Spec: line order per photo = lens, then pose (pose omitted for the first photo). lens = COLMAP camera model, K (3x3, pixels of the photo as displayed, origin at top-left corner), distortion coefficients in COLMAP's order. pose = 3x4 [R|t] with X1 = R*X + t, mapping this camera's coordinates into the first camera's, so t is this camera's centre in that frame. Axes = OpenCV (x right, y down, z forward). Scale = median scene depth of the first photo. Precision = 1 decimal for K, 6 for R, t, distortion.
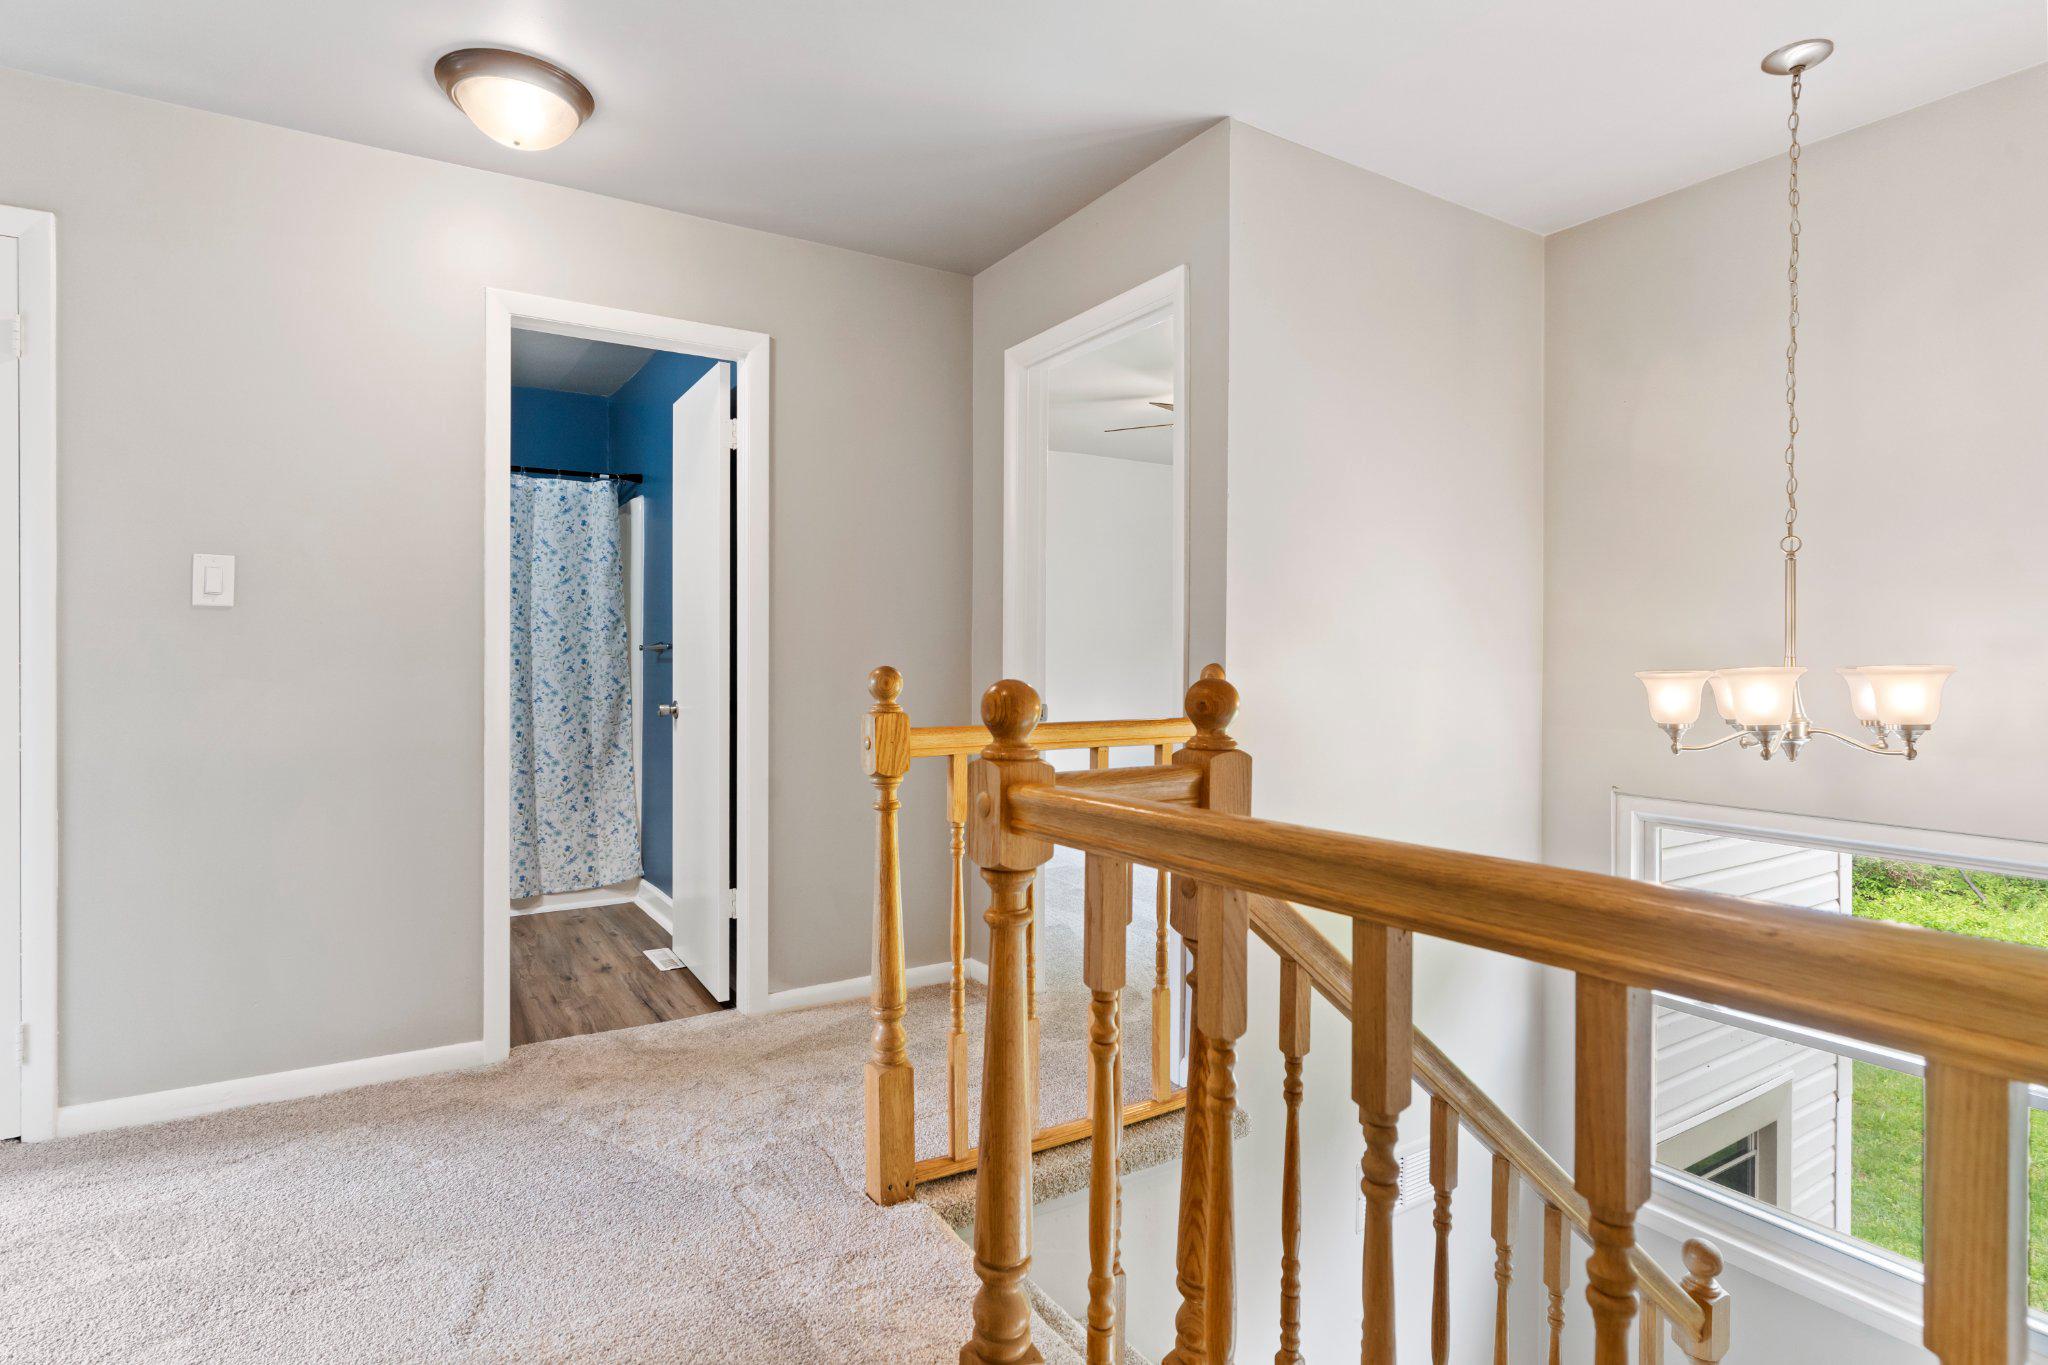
lens RADIAL K [[1055.1, 0, 1021.9], [0, 1055.1, 667.8], [0, 0, 1]] dist [-0.002405, 0.000606]
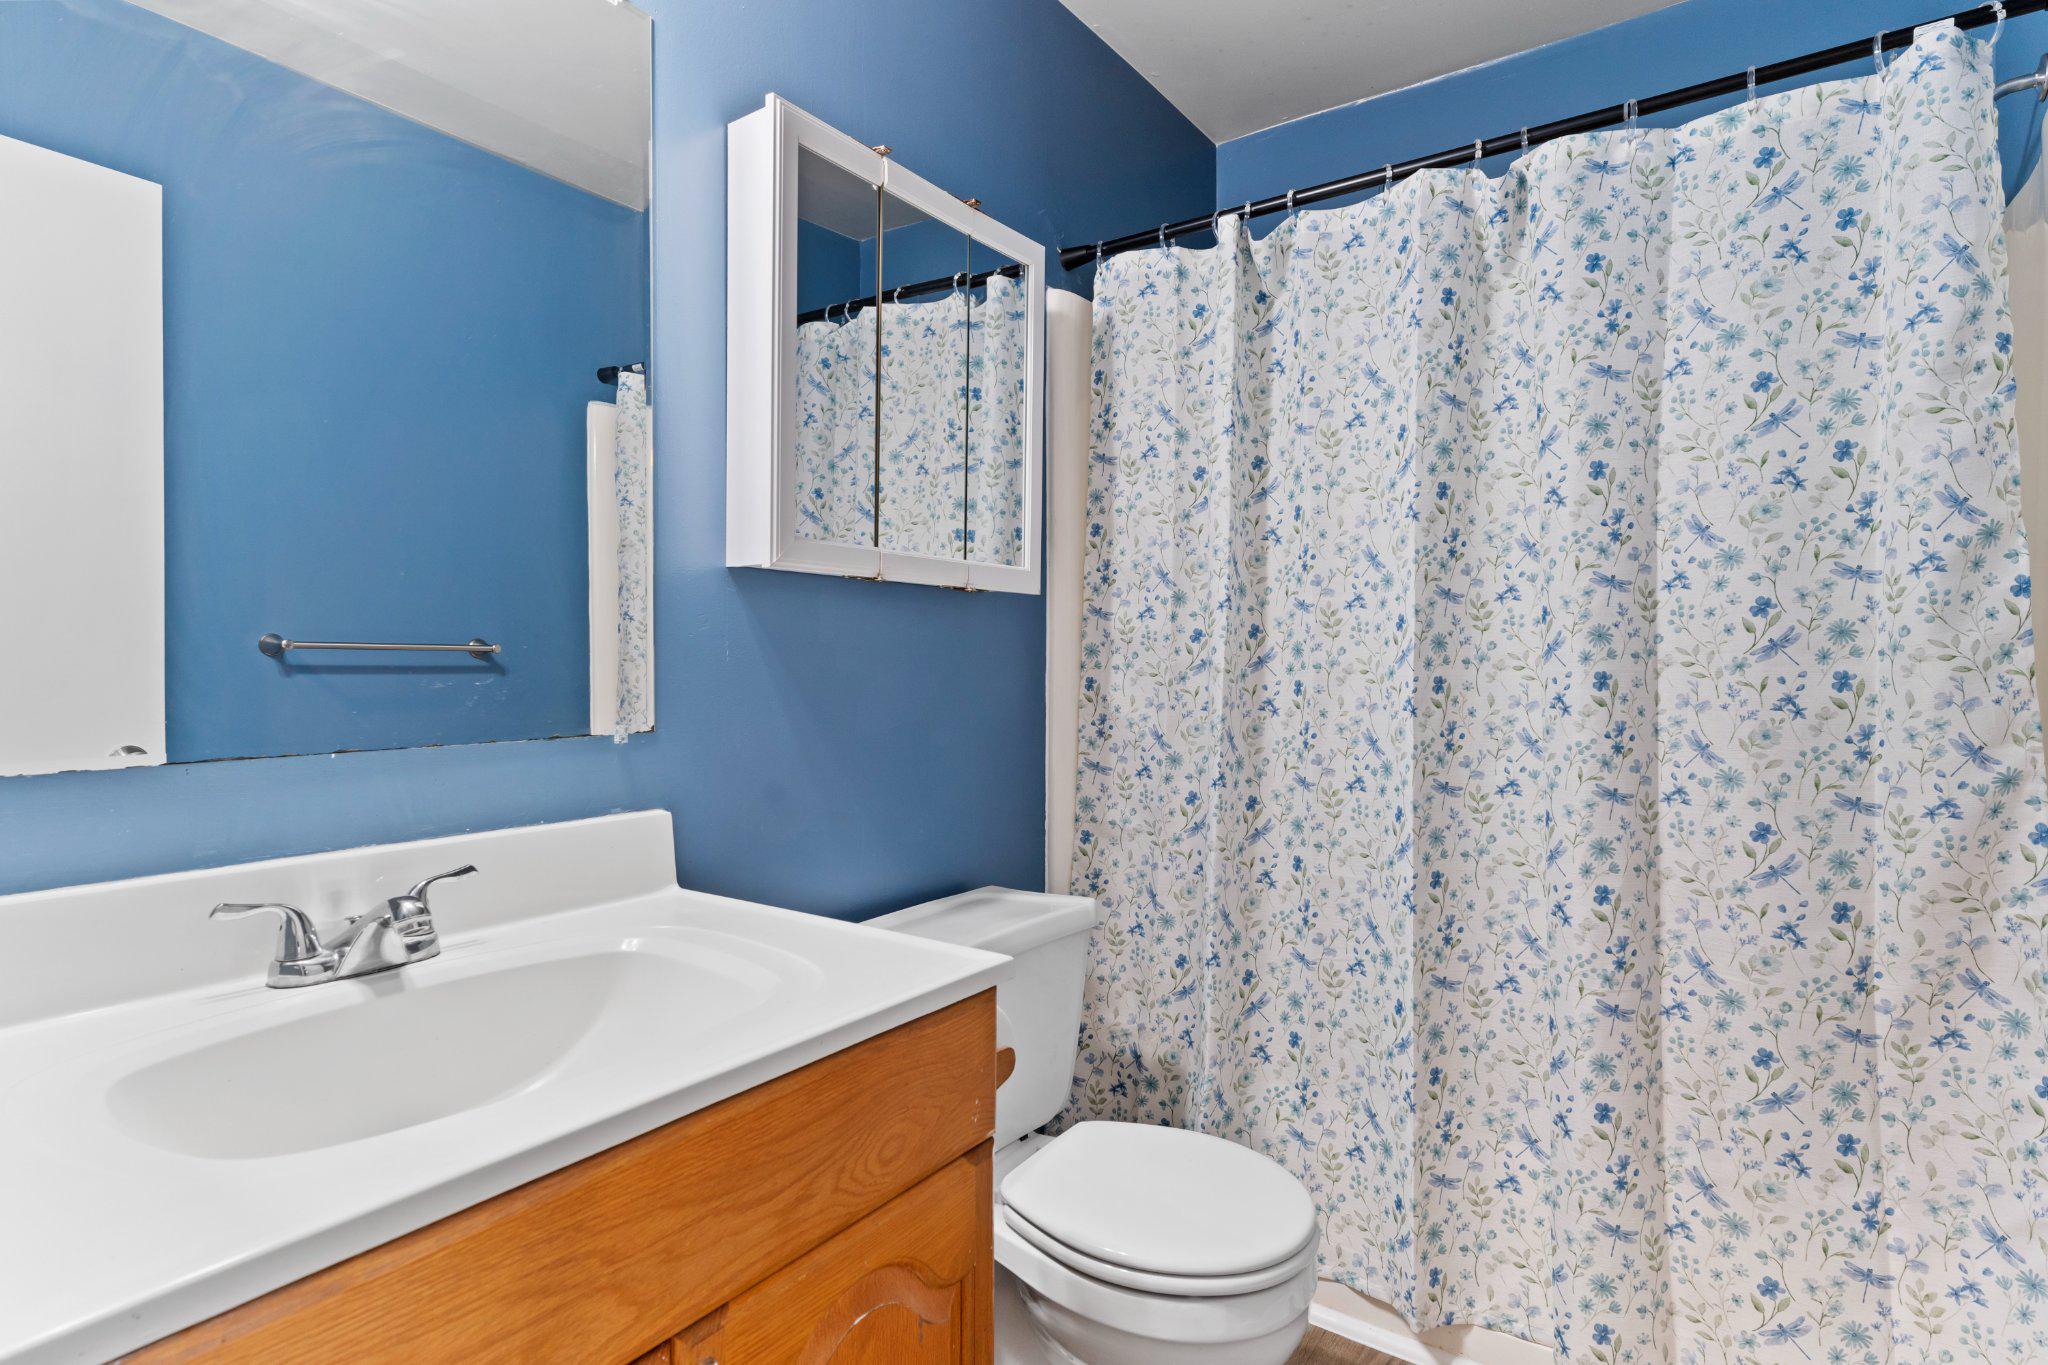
lens RADIAL K [[1055.1, 0, 1020.3], [0, 1055.1, 668.0], [0, 0, 1]] dist [-0.002405, 0.000606]
pose [[0.374103, 0.004170, -0.927378, -0.226096], [-0.014769, 0.999890, -0.001462, -0.006040], [0.927270, 0.014243, 0.374123, 0.673964]]
